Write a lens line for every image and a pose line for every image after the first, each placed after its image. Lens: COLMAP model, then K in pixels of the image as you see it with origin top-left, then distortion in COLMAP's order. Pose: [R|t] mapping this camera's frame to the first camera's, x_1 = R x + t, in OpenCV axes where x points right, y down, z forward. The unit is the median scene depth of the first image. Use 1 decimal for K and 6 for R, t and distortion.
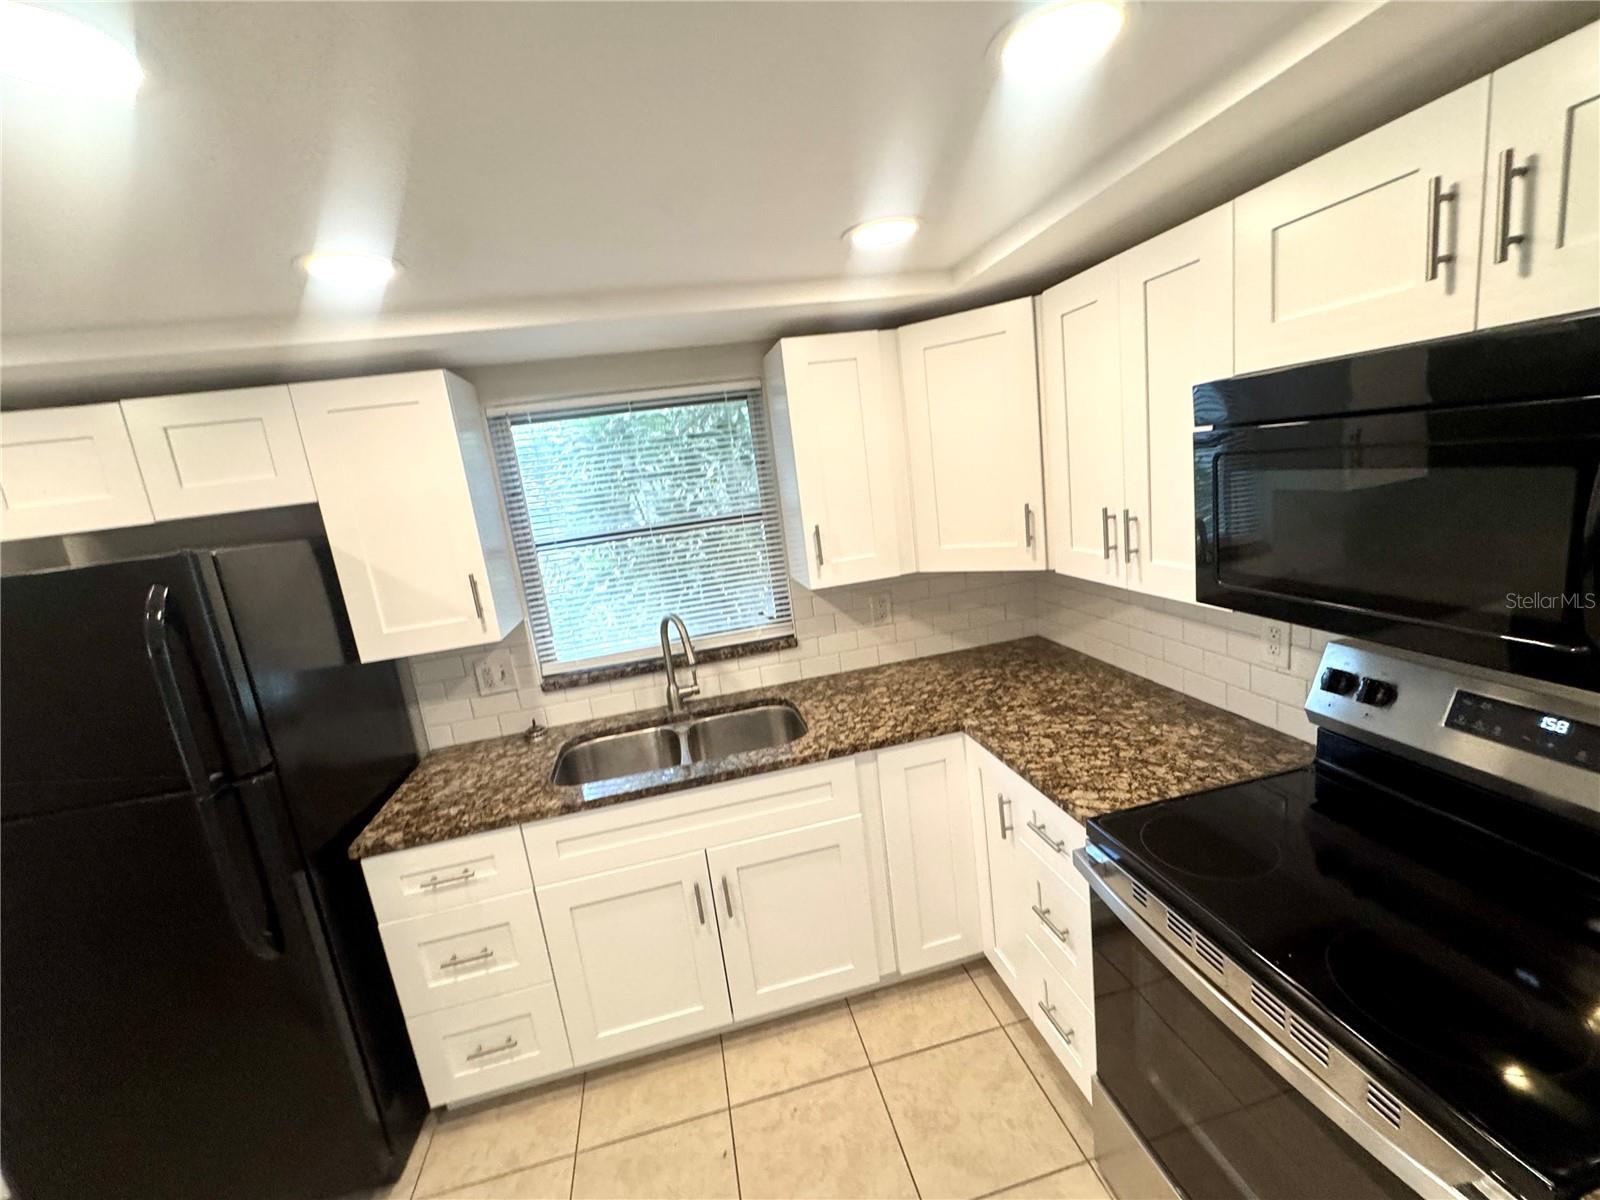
lens RADIAL K [[663.6, 0, 799.5], [0, 663.6, 598.4], [0, 0, 1]] dist [-0.004403, 0.000035]
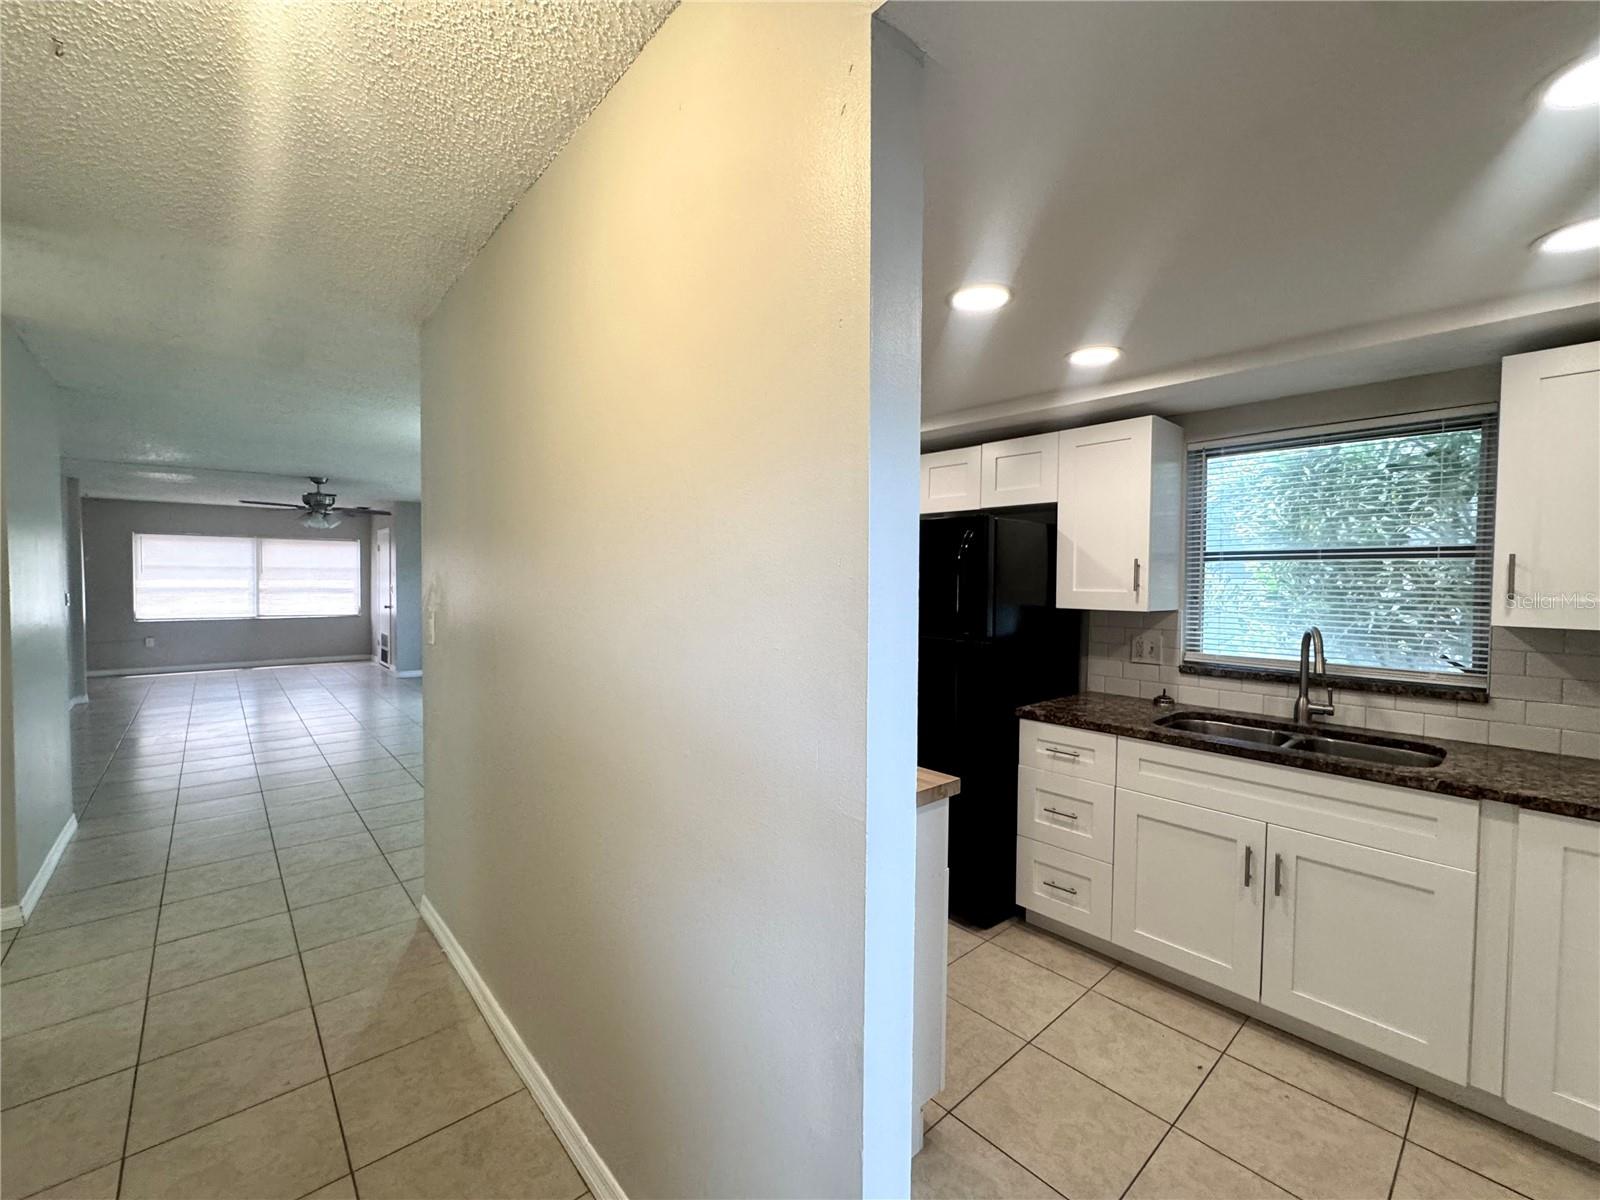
lens RADIAL K [[663.6, 0, 799.2], [0, 663.6, 598.1], [0, 0, 1]] dist [-0.004403, 0.000035]
pose [[0.485104, 0.154779, -0.860650, 0.359578], [-0.238644, 0.970284, 0.039984, 0.151840], [0.841263, 0.185993, 0.507625, -0.276834]]
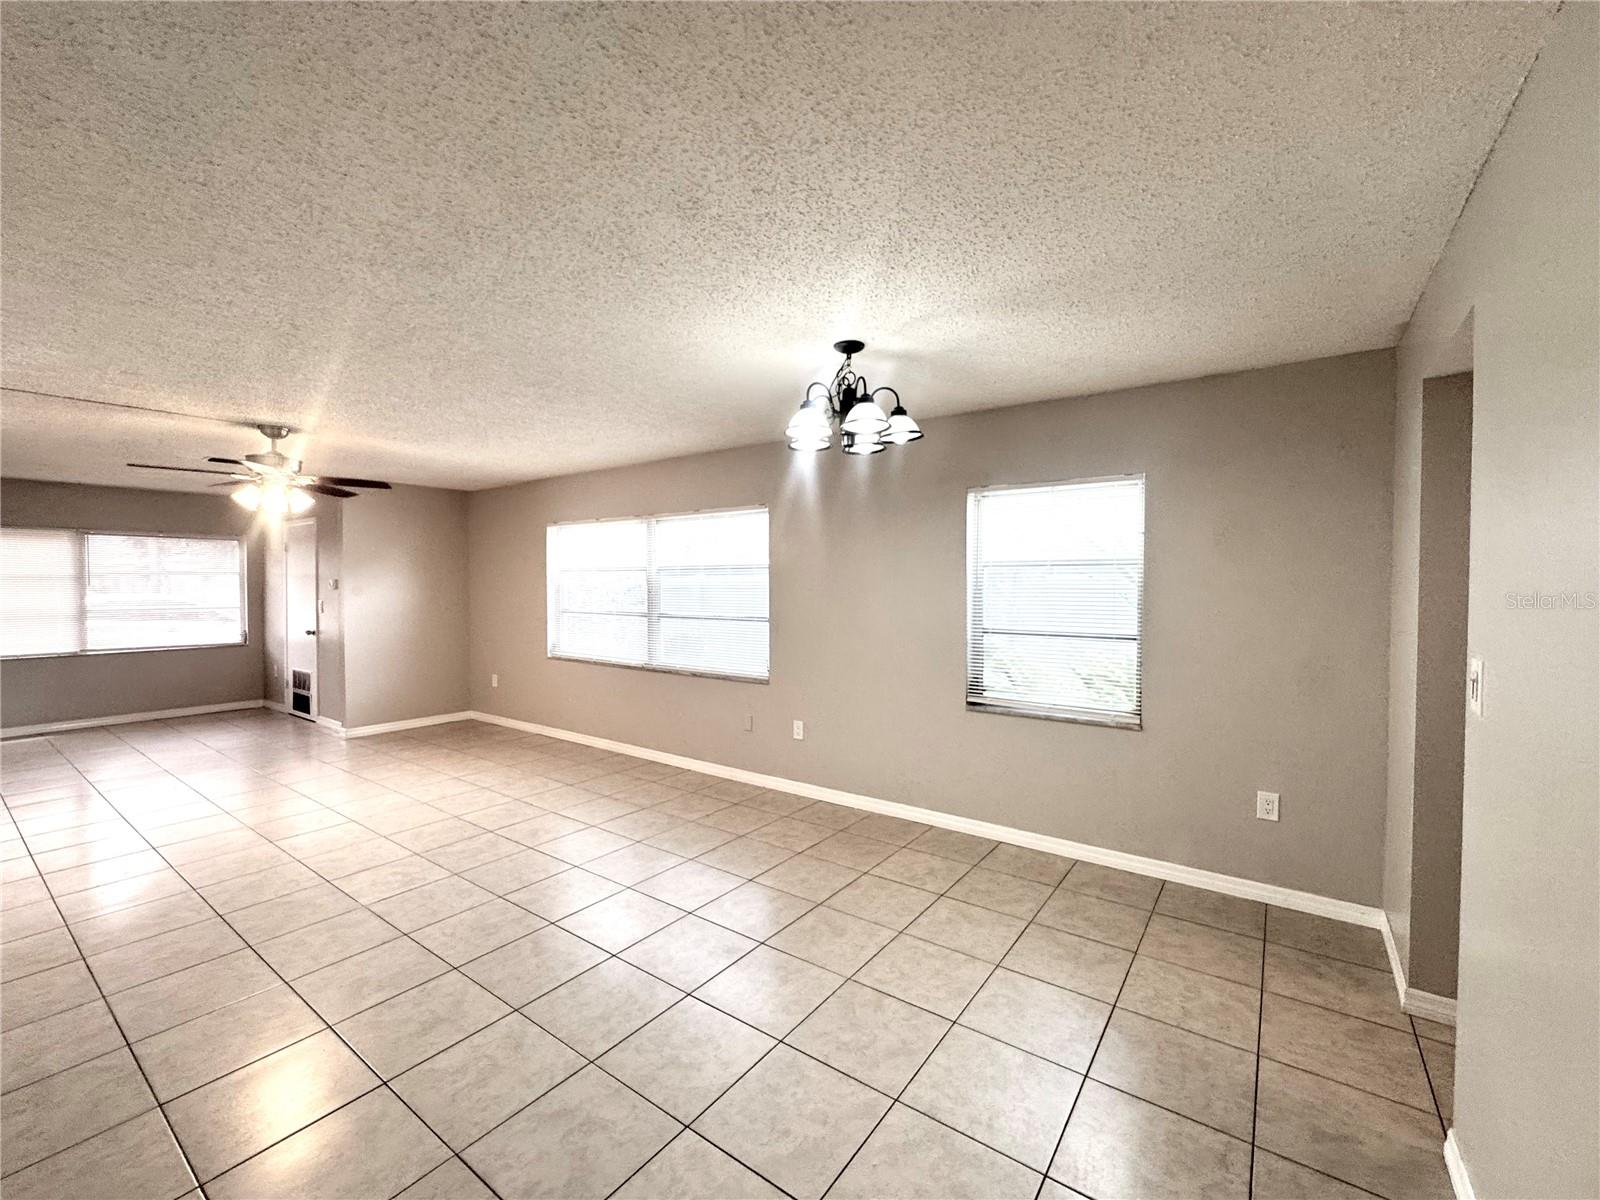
lens RADIAL K [[663.6, 0, 804.3], [0, 663.6, 602.1], [0, 0, 1]] dist [-0.004403, 0.000035]
pose [[0.661532, 0.149064, -0.734952, -1.383556], [-0.228093, 0.973608, -0.007839, 0.474714], [0.714387, 0.172823, 0.678074, -0.943191]]
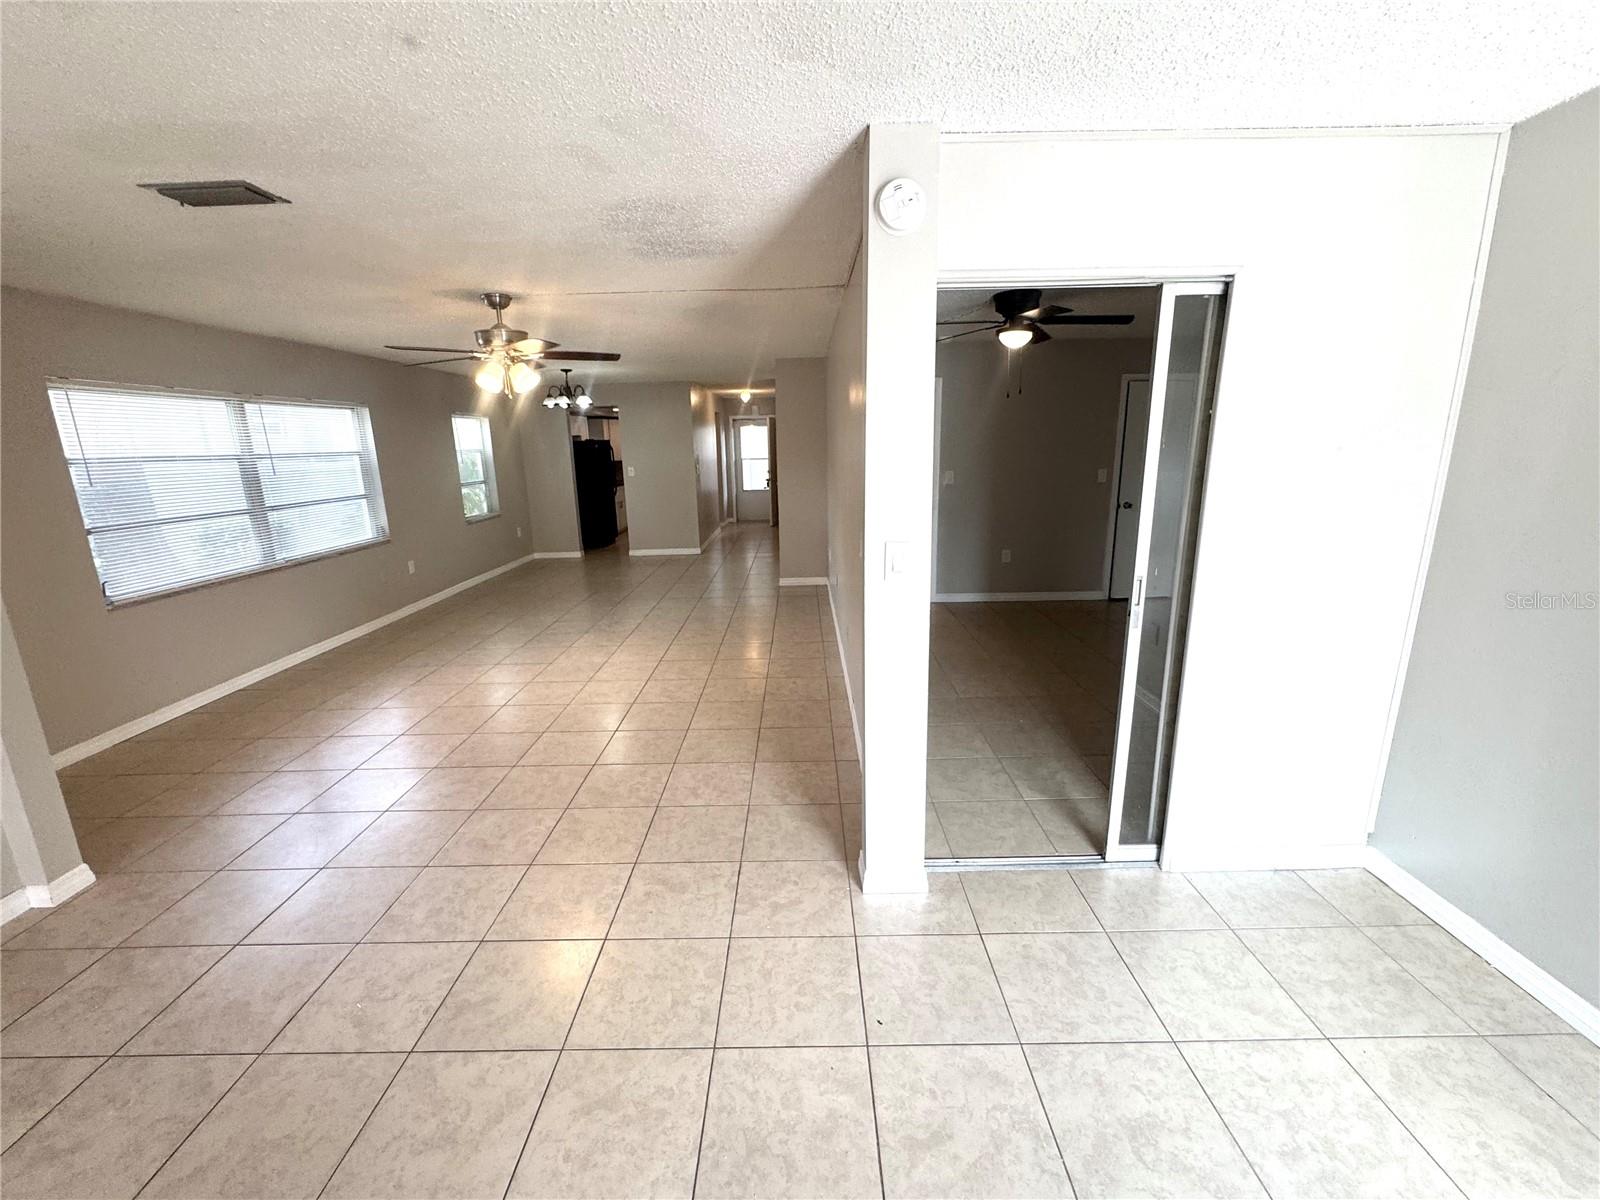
lens RADIAL K [[663.6, 0, 798.5], [0, 663.6, 598.2], [0, 0, 1]] dist [-0.004403, 0.000035]
pose [[0.218093, -0.105145, 0.970247, -6.085247], [0.190107, 0.979712, 0.063438, 1.242959], [-0.957233, 0.170615, 0.233657, -1.995404]]
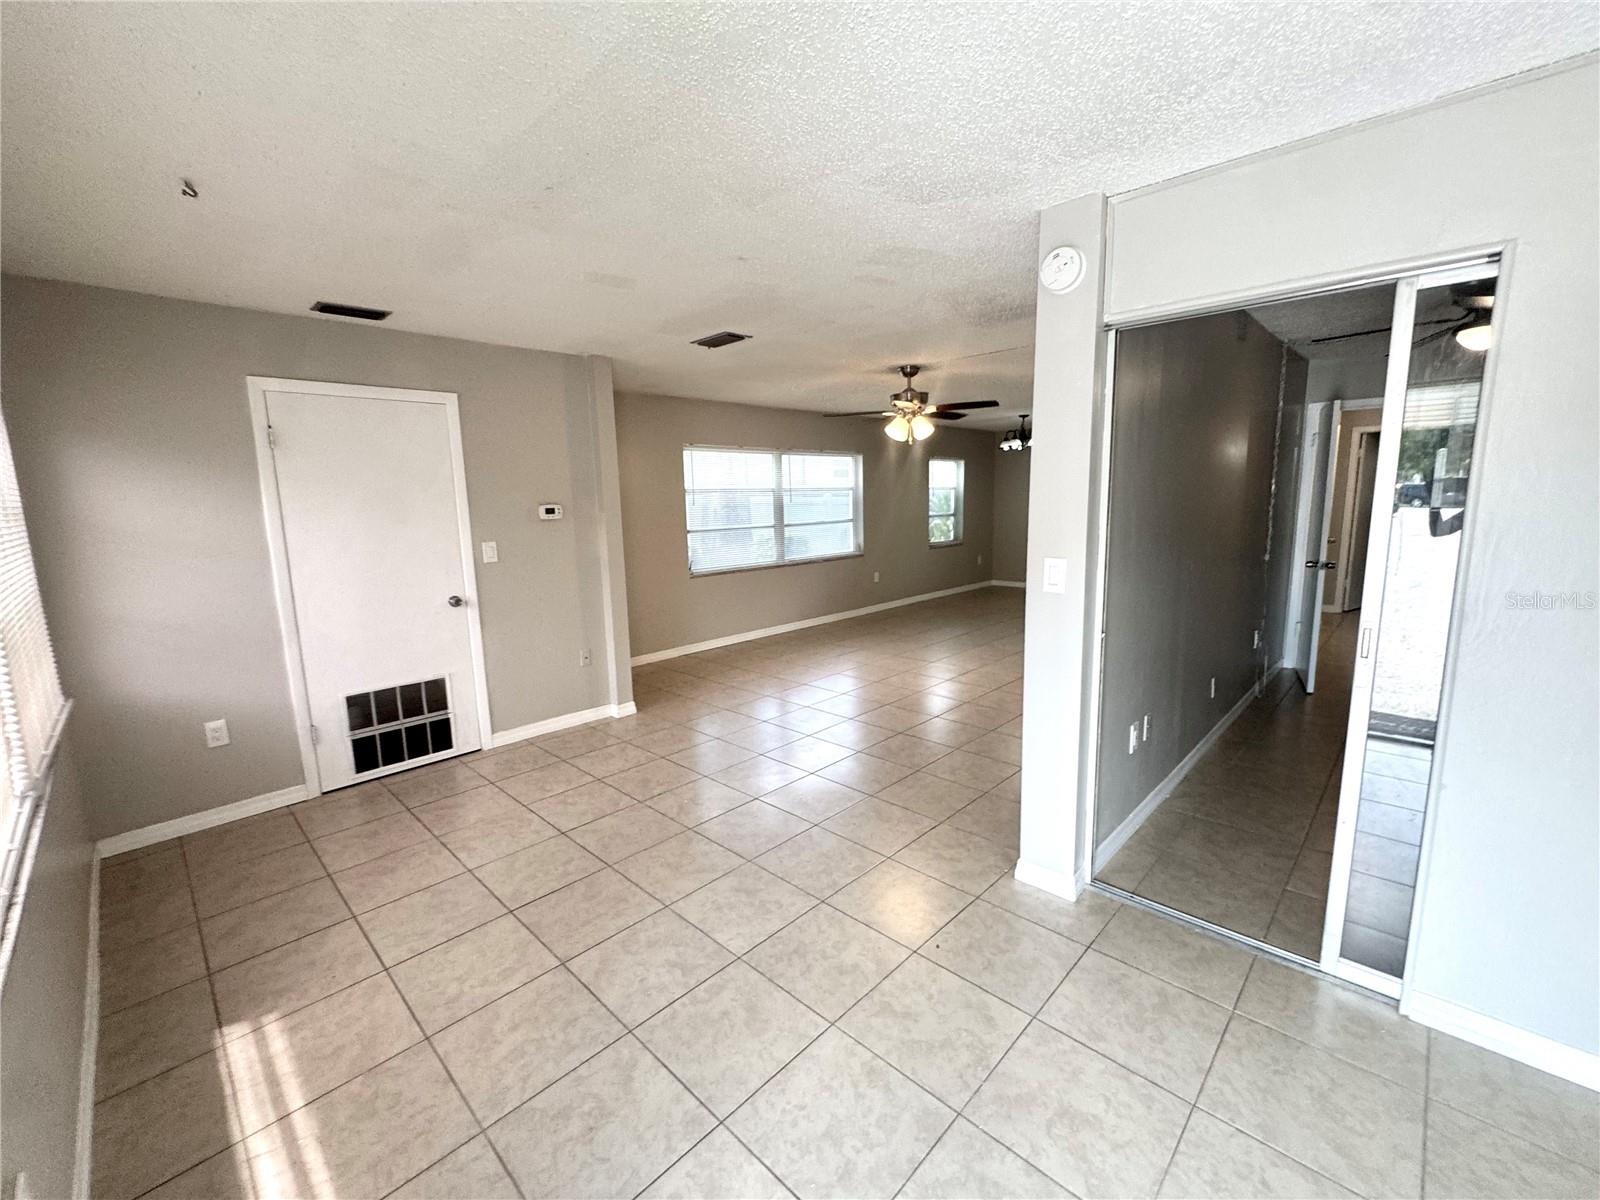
lens RADIAL K [[663.6, 0, 801.1], [0, 663.6, 599.0], [0, 0, 1]] dist [-0.004403, 0.000035]
pose [[0.828656, 0.021276, 0.559354, -6.047715], [0.029810, 0.996182, -0.082053, 1.414824], [-0.558964, 0.084667, 0.824858, -2.652706]]
